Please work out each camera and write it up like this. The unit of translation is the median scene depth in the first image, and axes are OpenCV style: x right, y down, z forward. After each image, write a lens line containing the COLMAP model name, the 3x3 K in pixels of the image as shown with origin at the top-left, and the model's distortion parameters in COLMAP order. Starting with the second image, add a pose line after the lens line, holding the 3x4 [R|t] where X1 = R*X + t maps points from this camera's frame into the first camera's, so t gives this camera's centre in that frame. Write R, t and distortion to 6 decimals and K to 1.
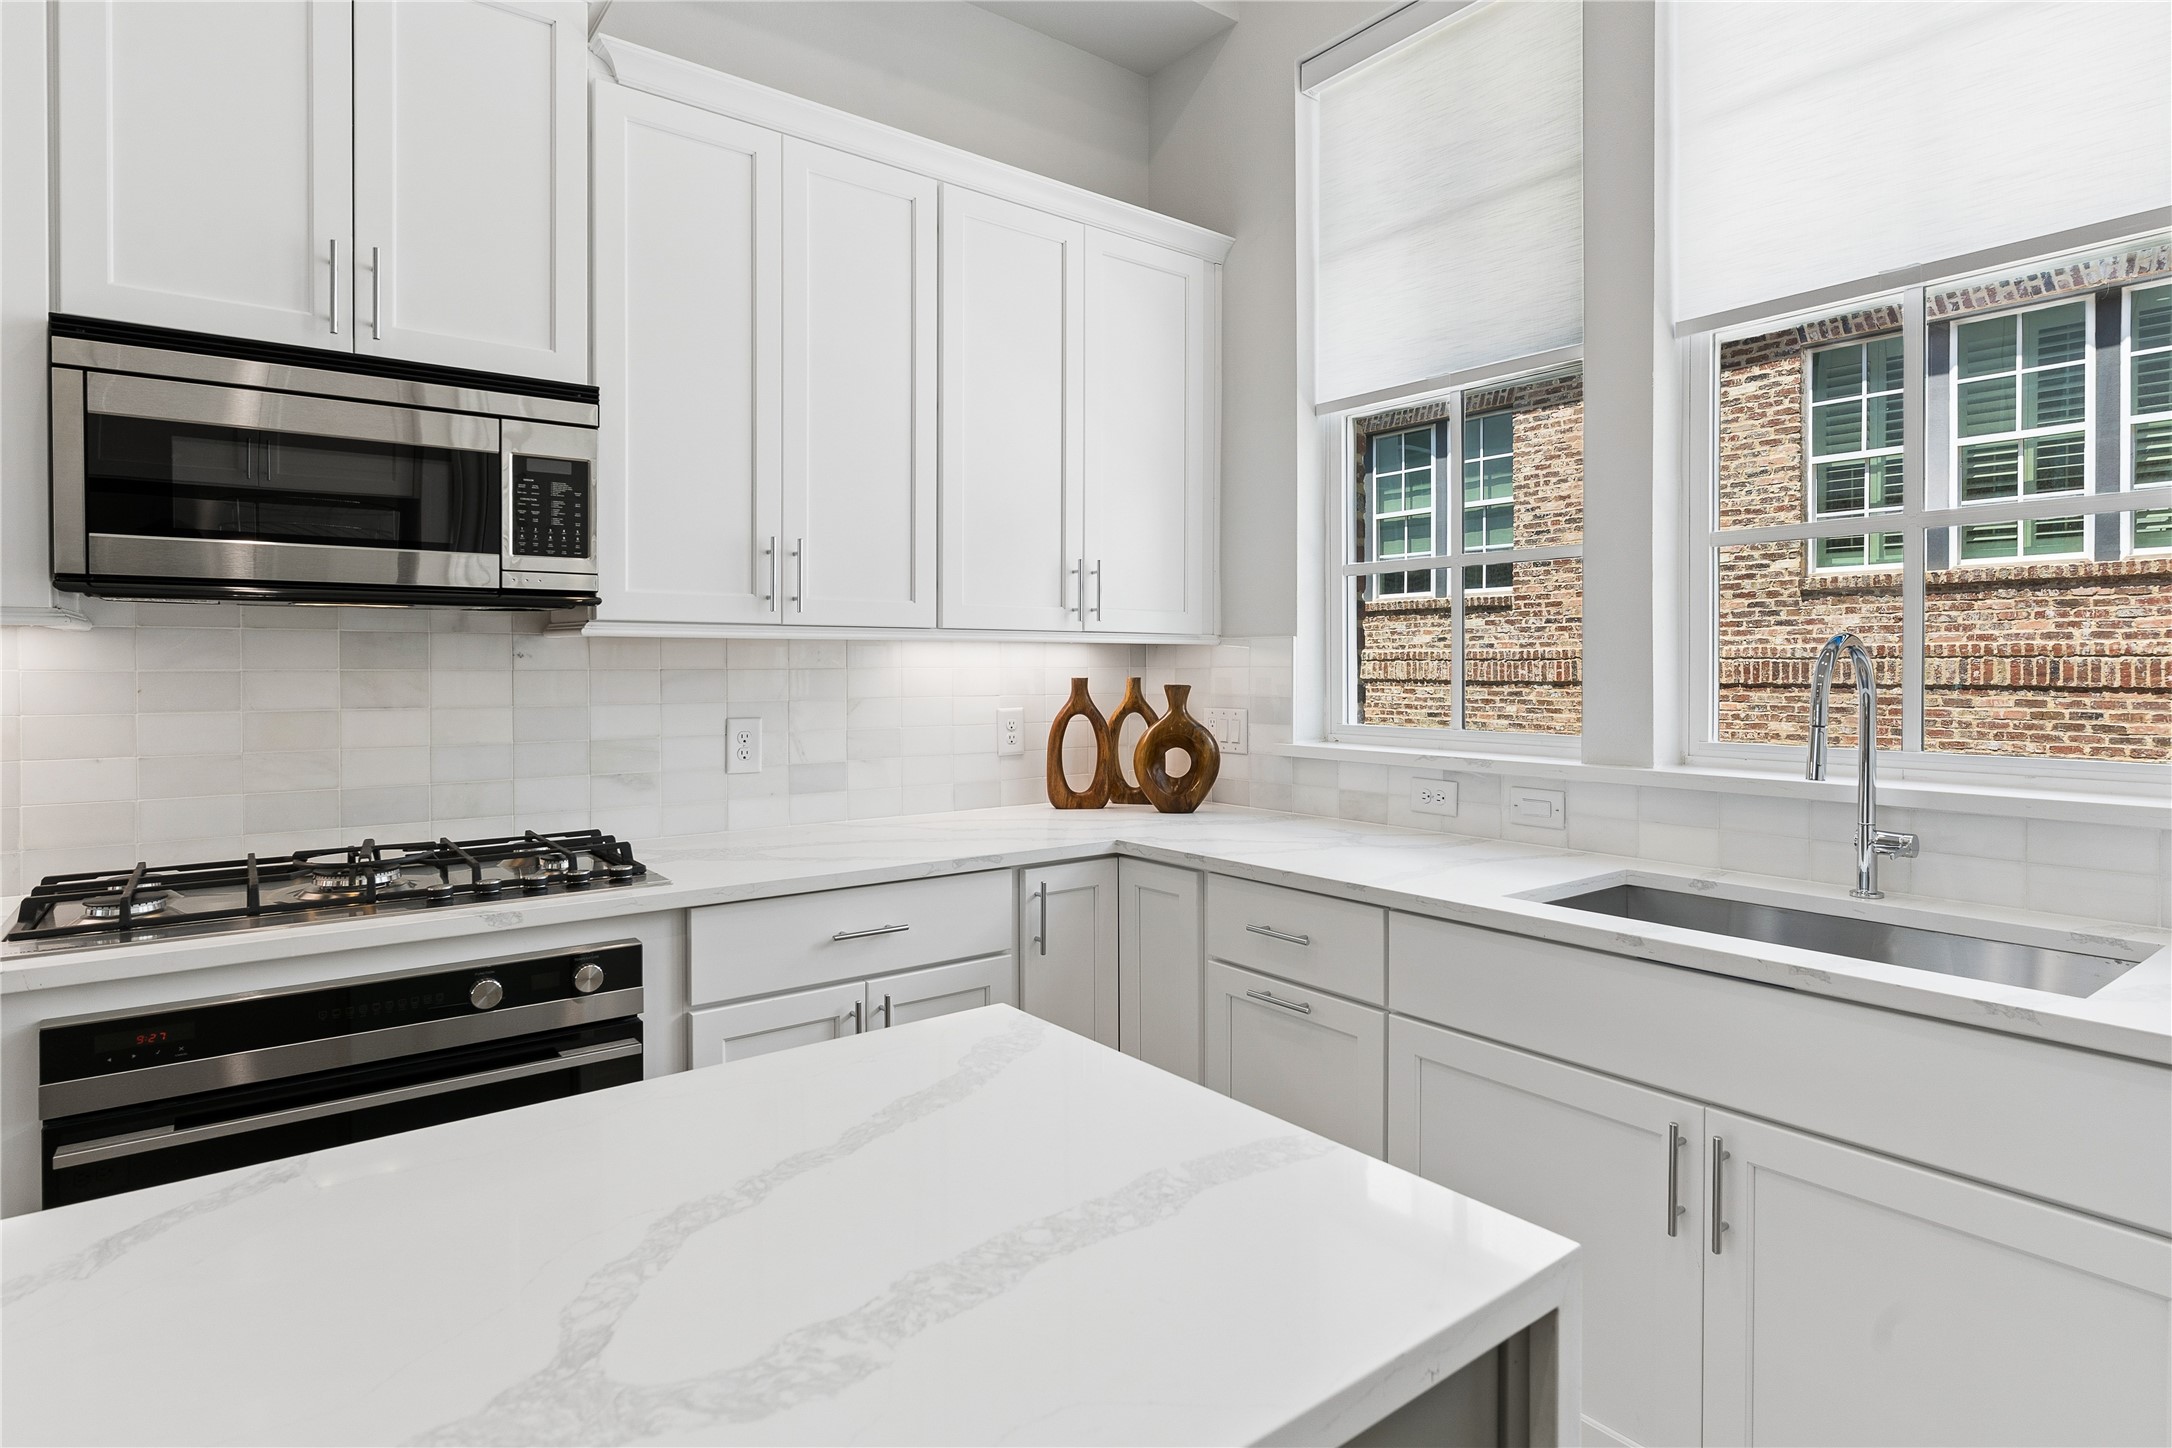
lens RADIAL K [[1127.2, 0, 1062.3], [0, 1127.2, 680.9], [0, 0, 1]] dist [-0.001127, 0.001537]
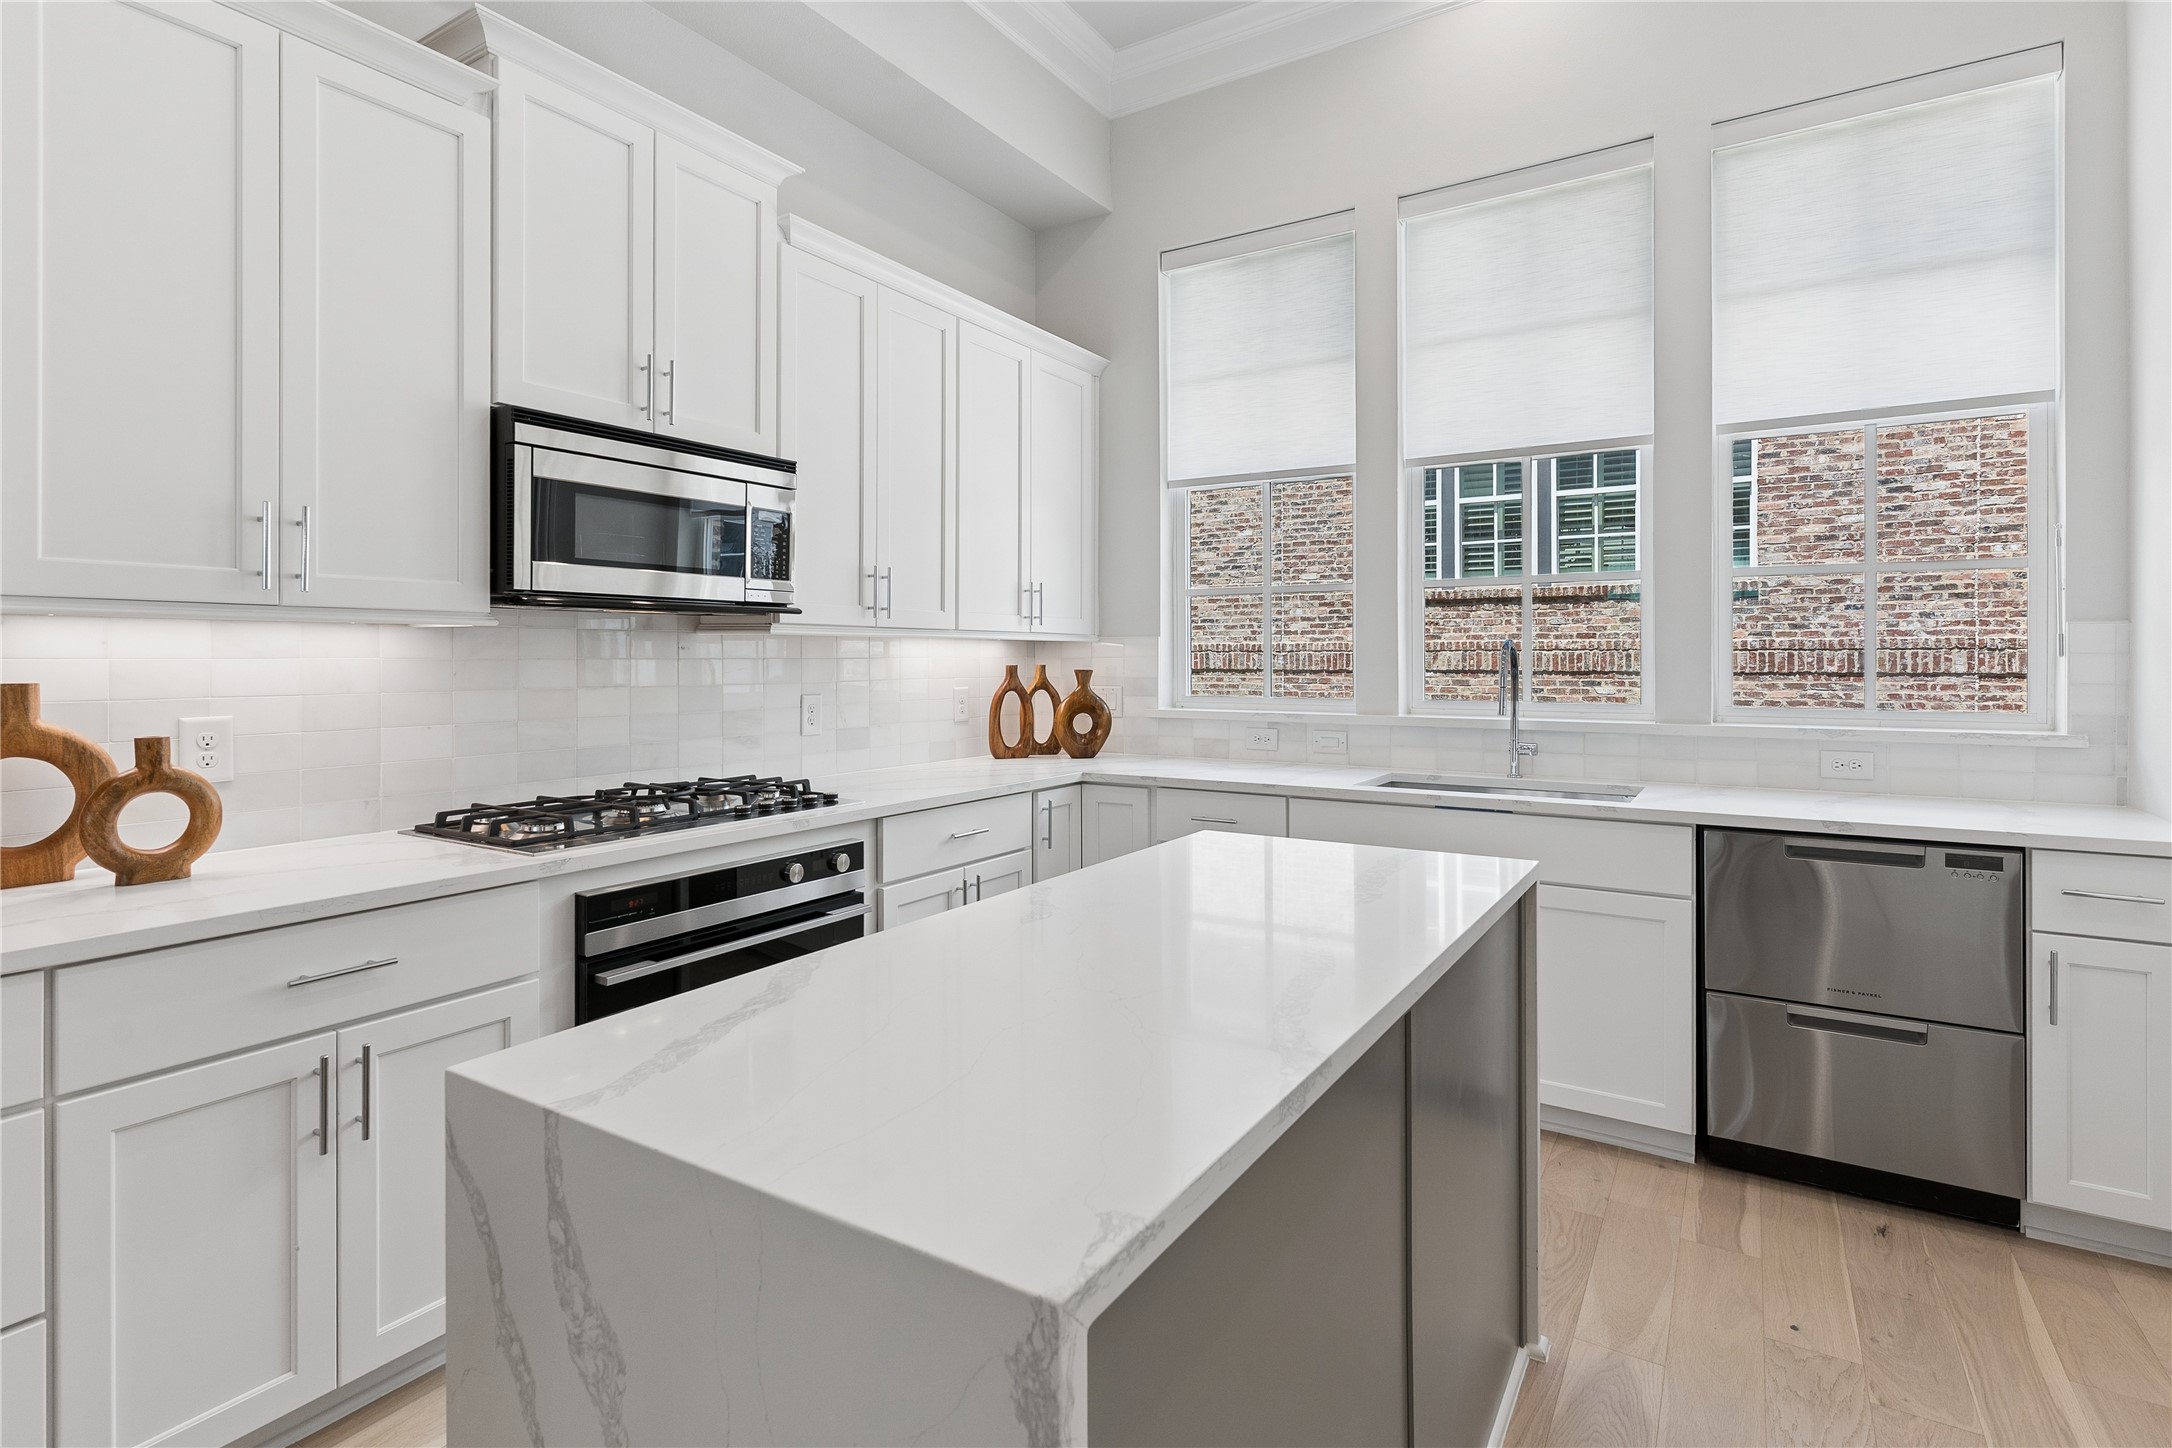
lens RADIAL K [[1061.9, 0, 1066.3], [0, 1061.9, 655.6], [0, 0, 1]] dist [0.006192, 0.000325]
pose [[0.939641, 0.001199, 0.342161, -0.383697], [0.003718, 0.999899, -0.013716, 0.004424], [-0.342142, 0.014161, 0.939541, -0.270100]]
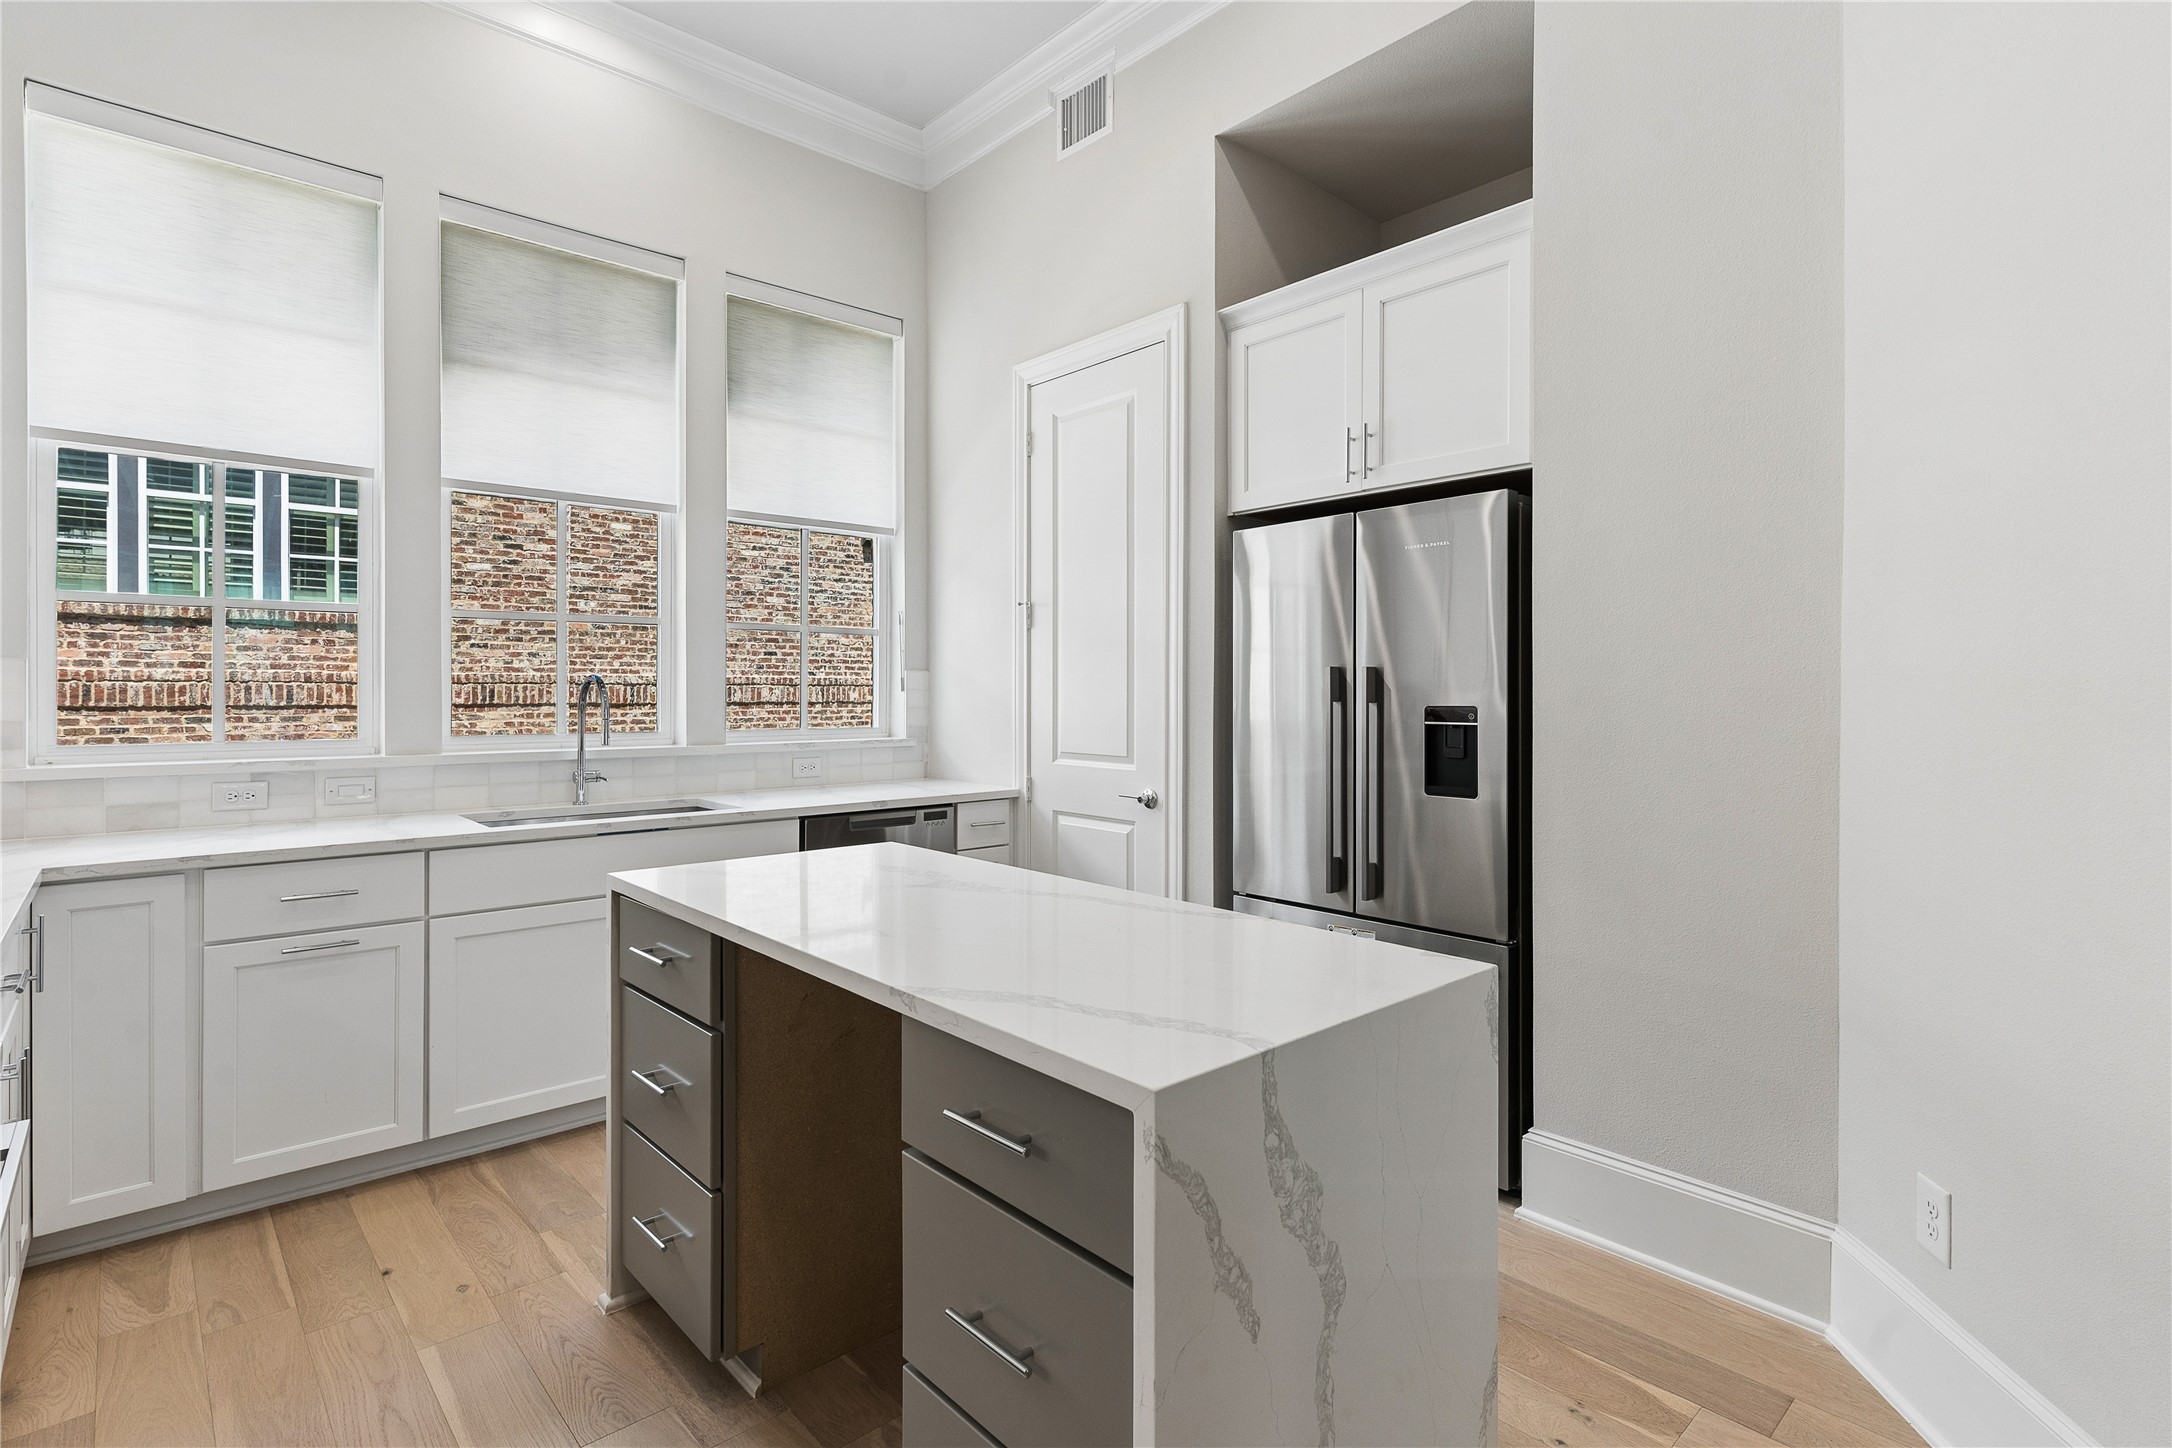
lens RADIAL K [[1061.9, 0, 1091.6], [0, 1061.9, 691.9], [0, 0, 1]] dist [0.006192, 0.000325]
pose [[-0.084944, 0.000296, 0.996386, -0.789205], [0.010082, 0.999949, 0.000563, -0.001226], [-0.996335, 0.010093, -0.084943, 0.154980]]
